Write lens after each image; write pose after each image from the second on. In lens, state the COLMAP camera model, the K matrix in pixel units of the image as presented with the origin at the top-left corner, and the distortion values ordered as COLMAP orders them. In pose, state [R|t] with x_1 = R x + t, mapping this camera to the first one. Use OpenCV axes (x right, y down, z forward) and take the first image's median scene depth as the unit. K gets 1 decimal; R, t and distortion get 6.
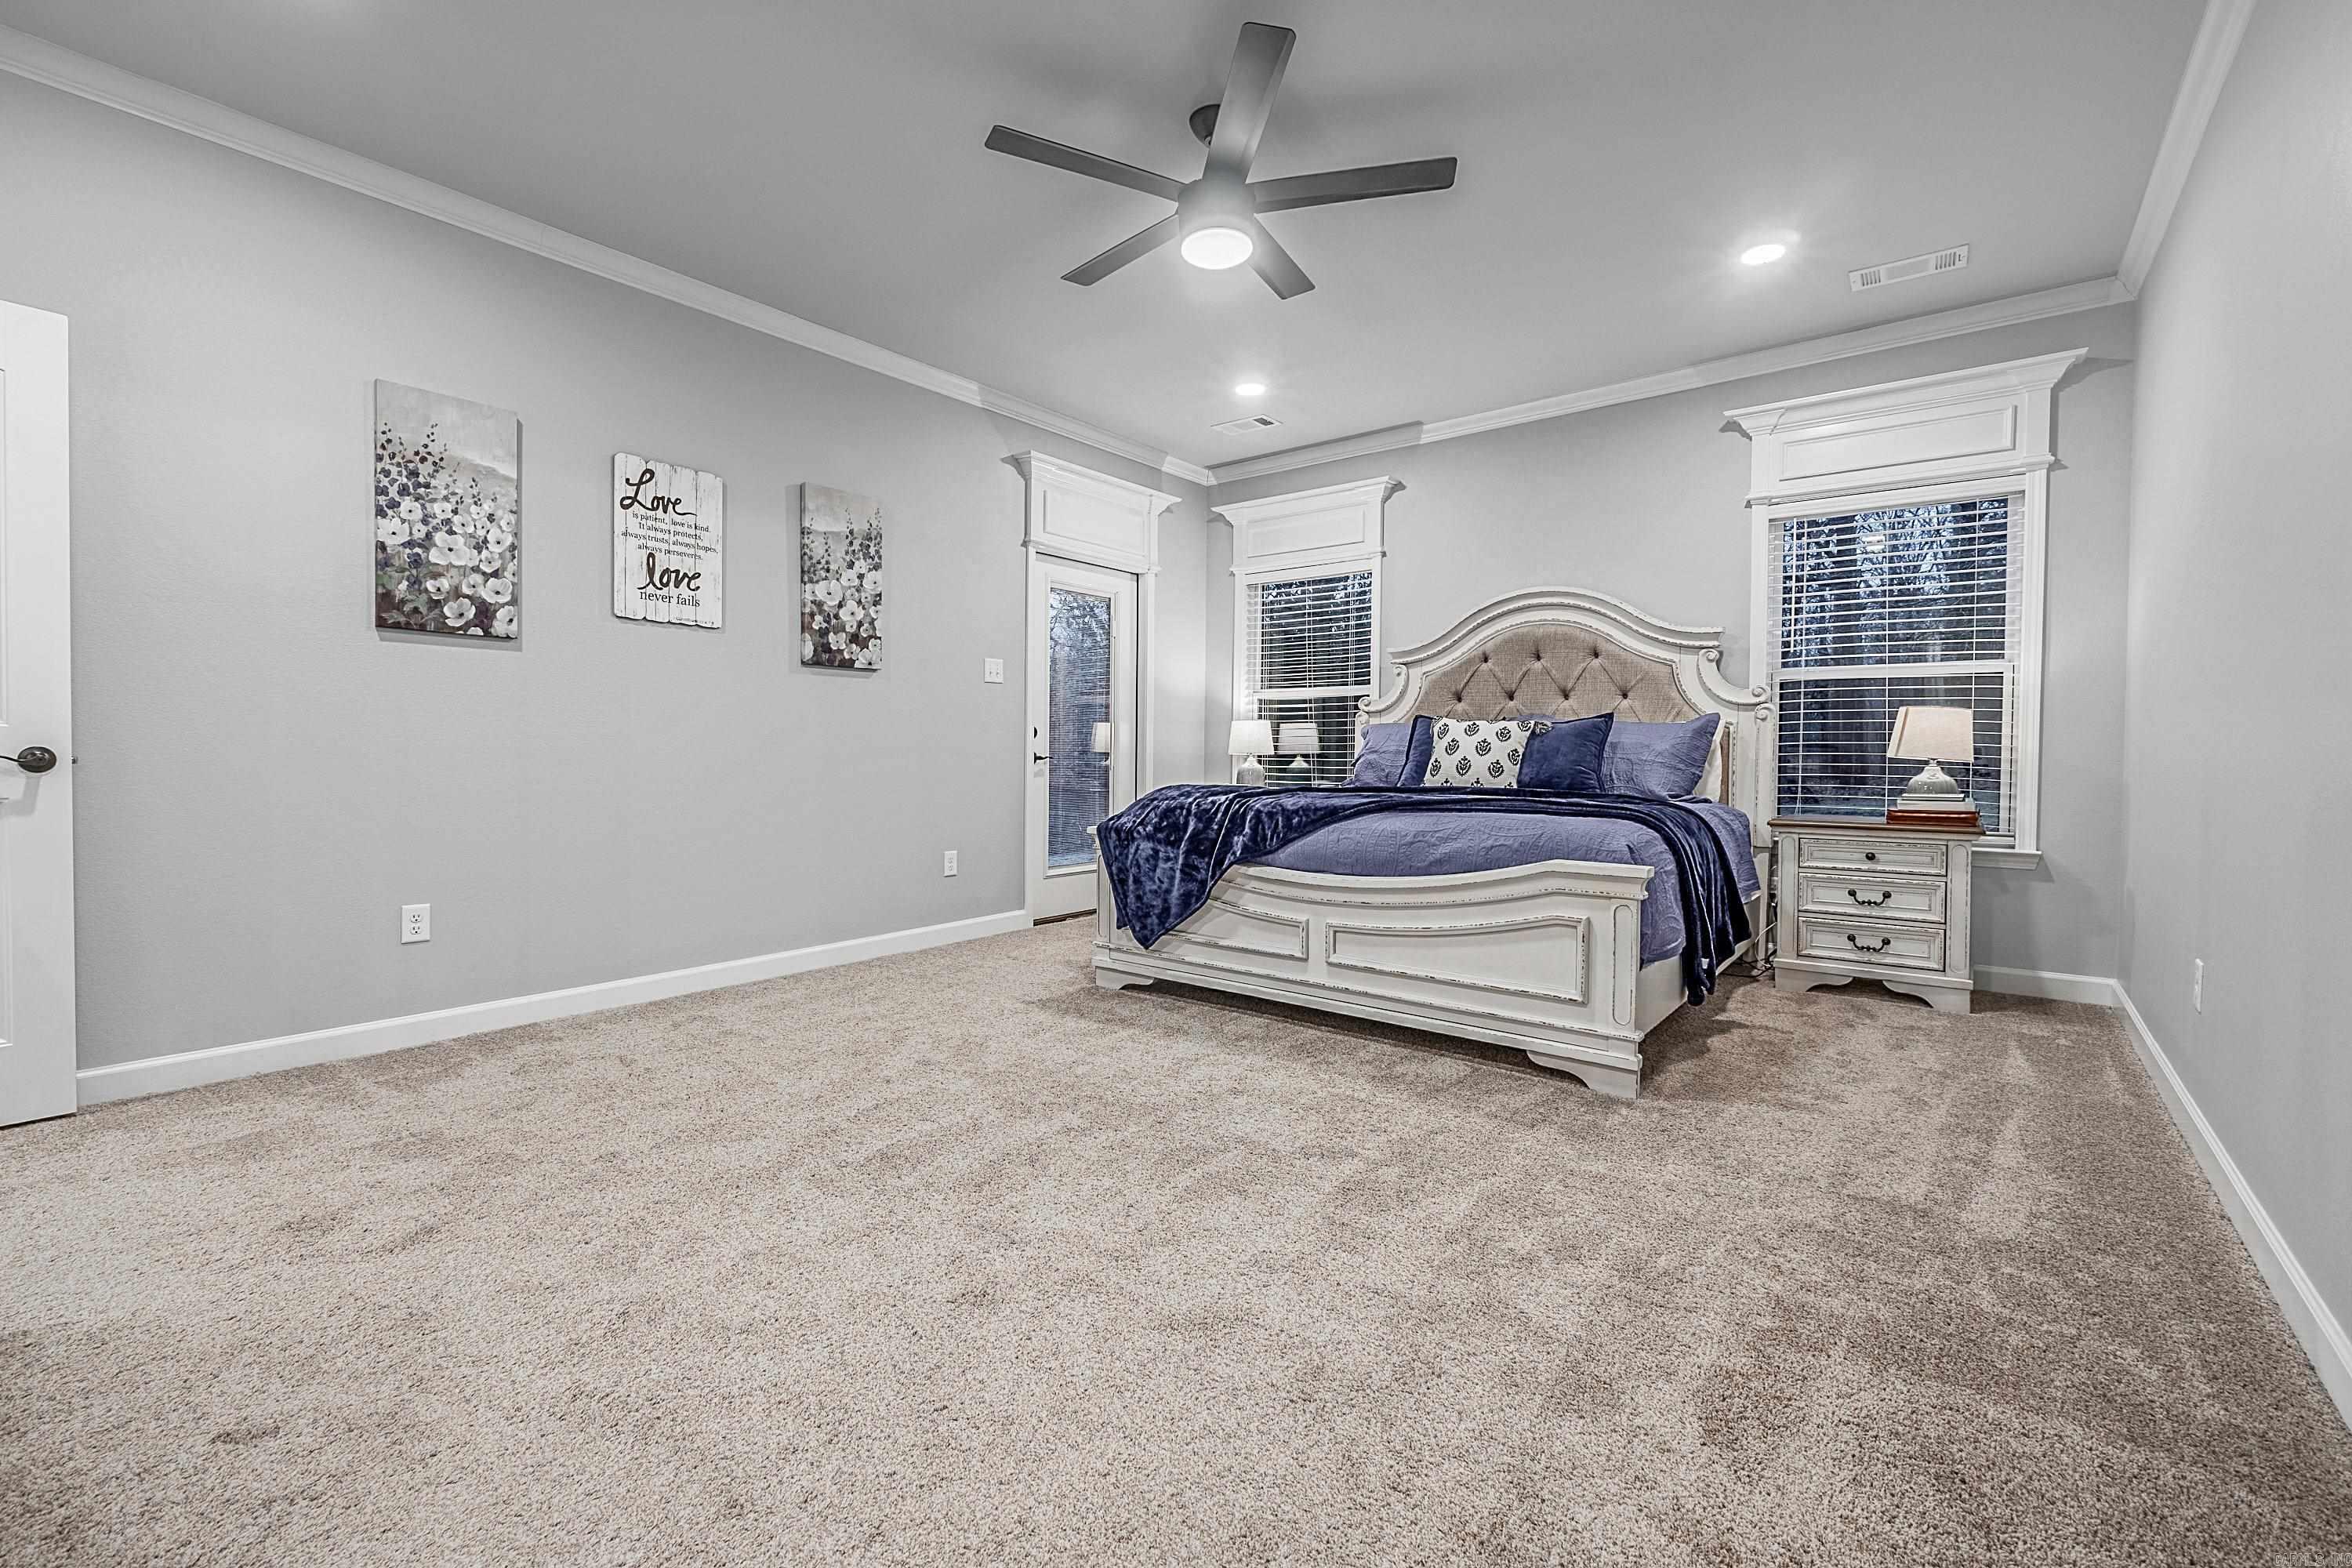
lens RADIAL K [[969.9, 0, 1181.1], [0, 969.9, 816.1], [0, 0, 1]] dist [-0.027932, -0.000115]
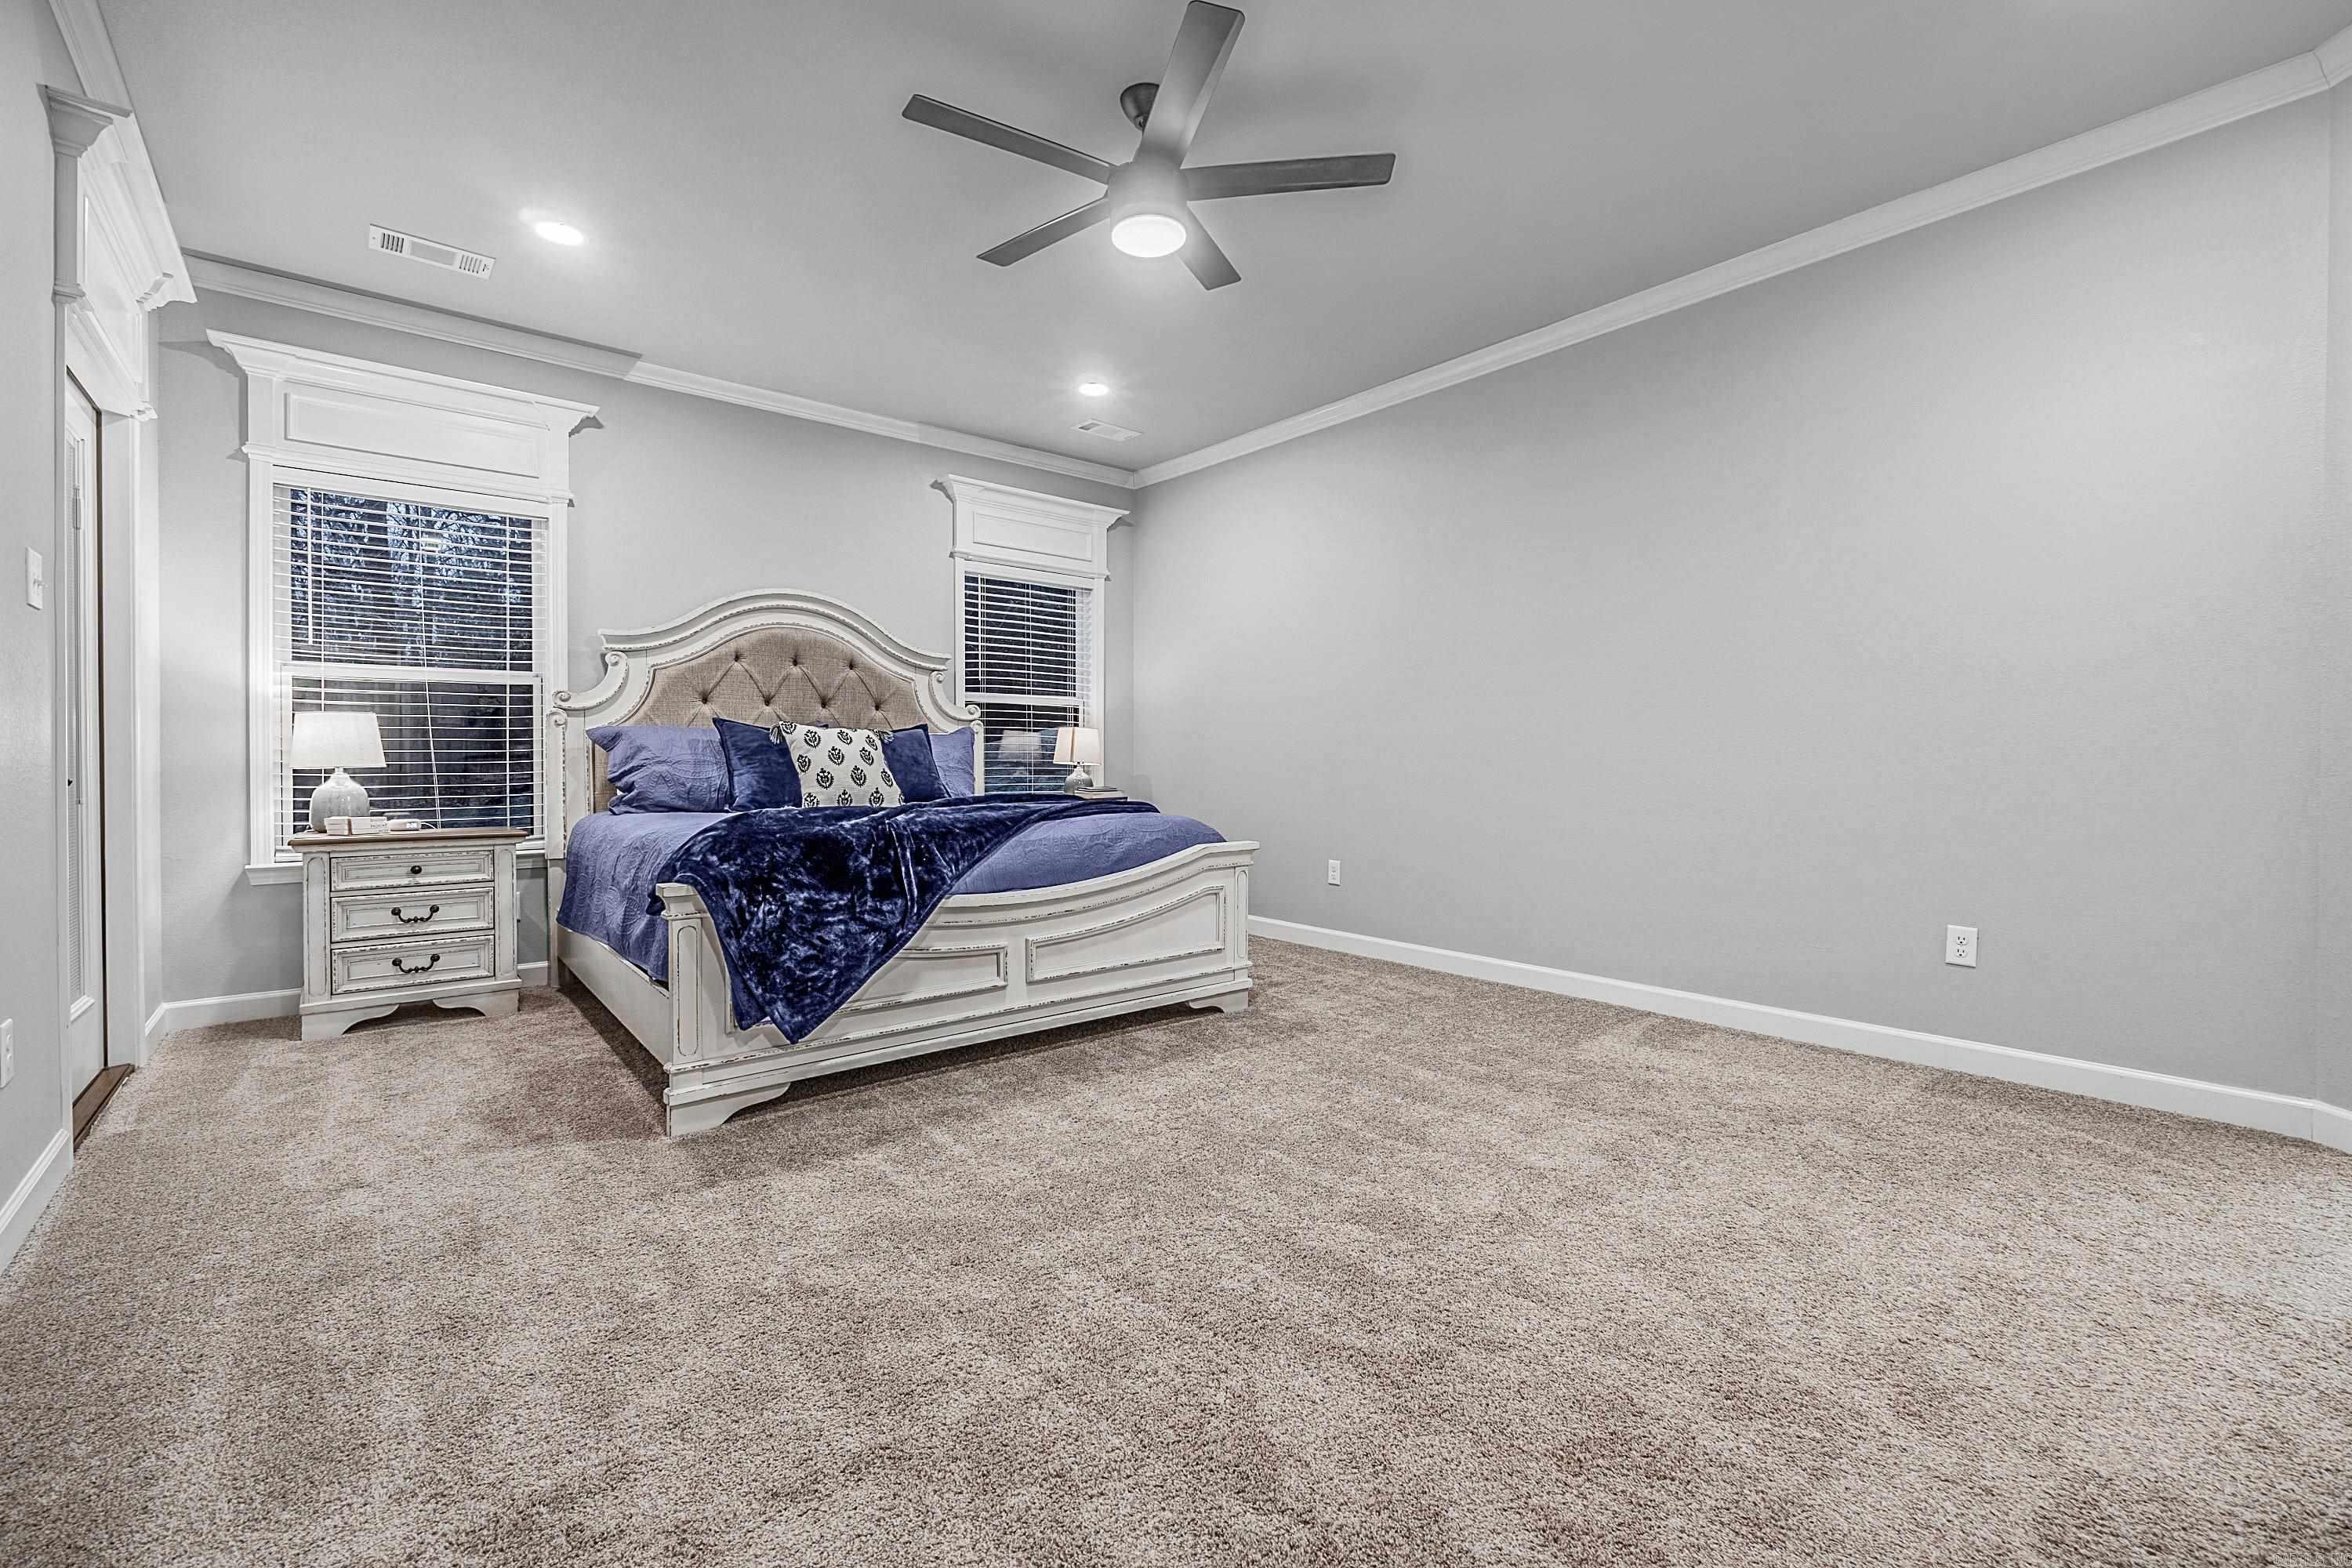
lens RADIAL K [[1001.8, 0, 1174.9], [0, 1001.8, 779.9], [0, 0, 1]] dist [-0.005234, -0.000904]
pose [[0.195629, -0.024677, 0.980367, -0.608721], [0.069169, 0.997541, 0.011307, -0.038087], [-0.978236, 0.065599, 0.196855, 0.505717]]
